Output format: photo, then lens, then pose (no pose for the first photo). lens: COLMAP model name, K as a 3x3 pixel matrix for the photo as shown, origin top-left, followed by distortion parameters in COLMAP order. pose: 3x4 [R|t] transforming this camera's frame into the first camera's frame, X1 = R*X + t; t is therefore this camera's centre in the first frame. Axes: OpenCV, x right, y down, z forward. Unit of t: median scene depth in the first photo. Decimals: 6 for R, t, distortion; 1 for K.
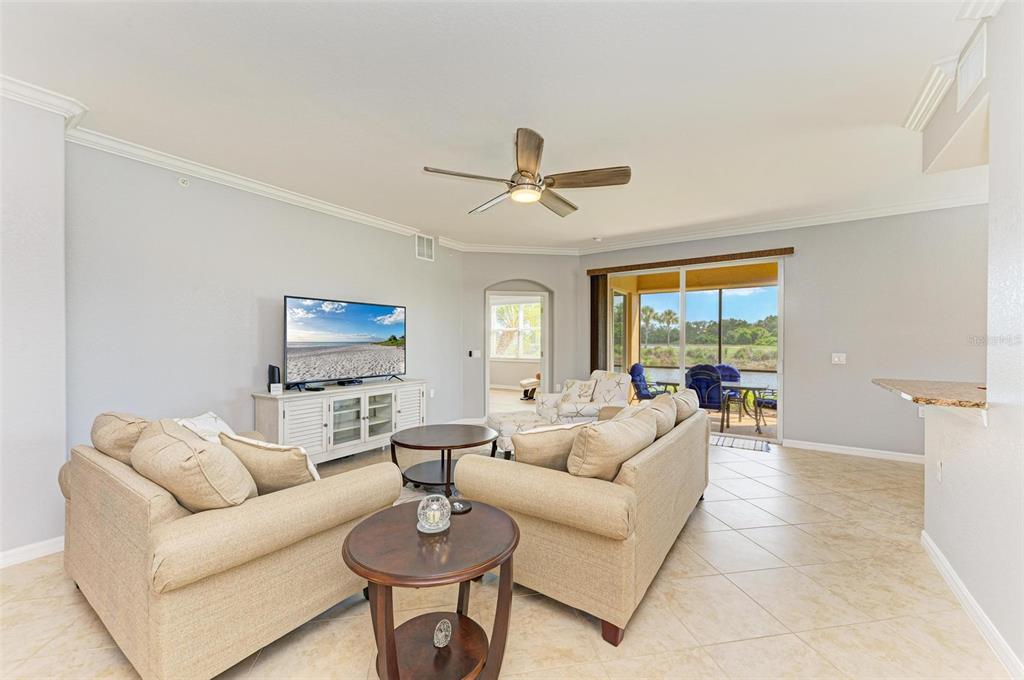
lens RADIAL K [[402.8, 0, 508.3], [0, 402.8, 356.2], [0, 0, 1]] dist [0.013020, -0.002523]
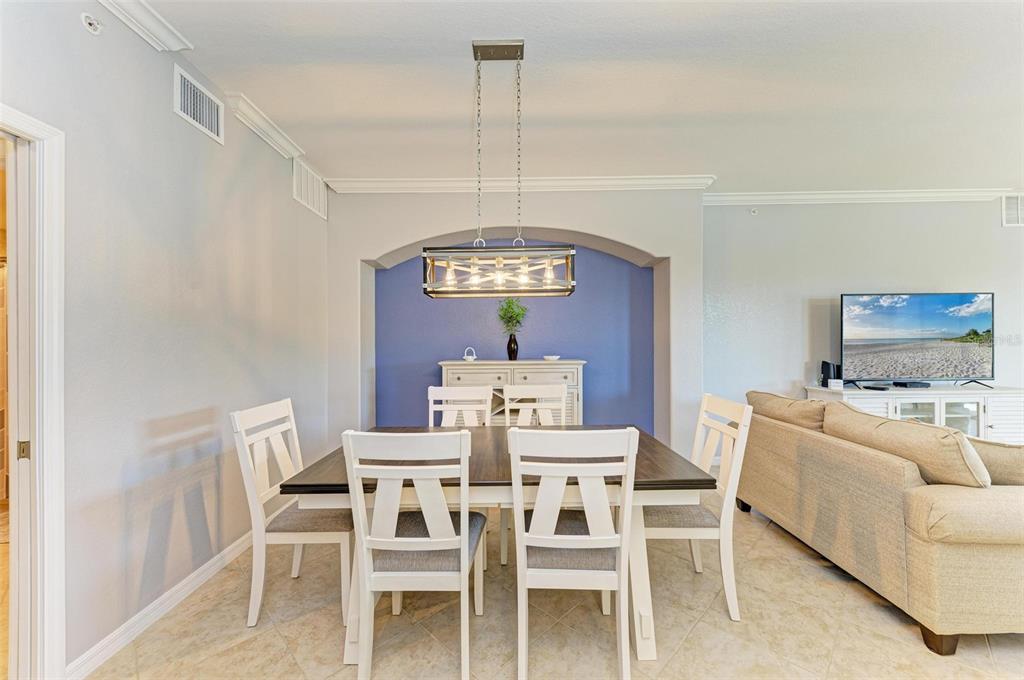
lens RADIAL K [[402.8, 0, 513.5], [0, 402.8, 340.5], [0, 0, 1]] dist [0.013020, -0.002523]
pose [[0.579856, -0.010795, -0.814648, -0.178229], [-0.016743, 0.999543, -0.025162, 0.006798], [0.814547, 0.028230, 0.579410, -0.242581]]
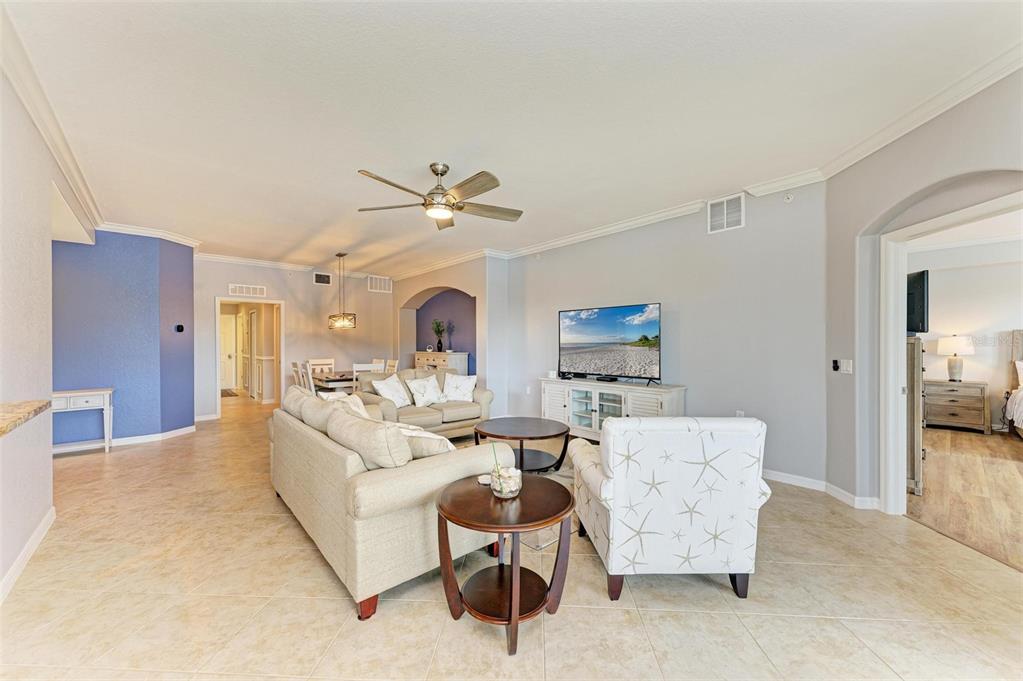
lens RADIAL K [[389.5, 0, 508.4], [0, 389.5, 347.0], [0, 0, 1]] dist [0.011938, -0.003108]
pose [[-0.239628, 0.006501, -0.970843, 0.762503], [-0.032971, 0.999346, 0.014830, -0.031870], [0.970305, 0.035563, -0.239257, 1.044952]]
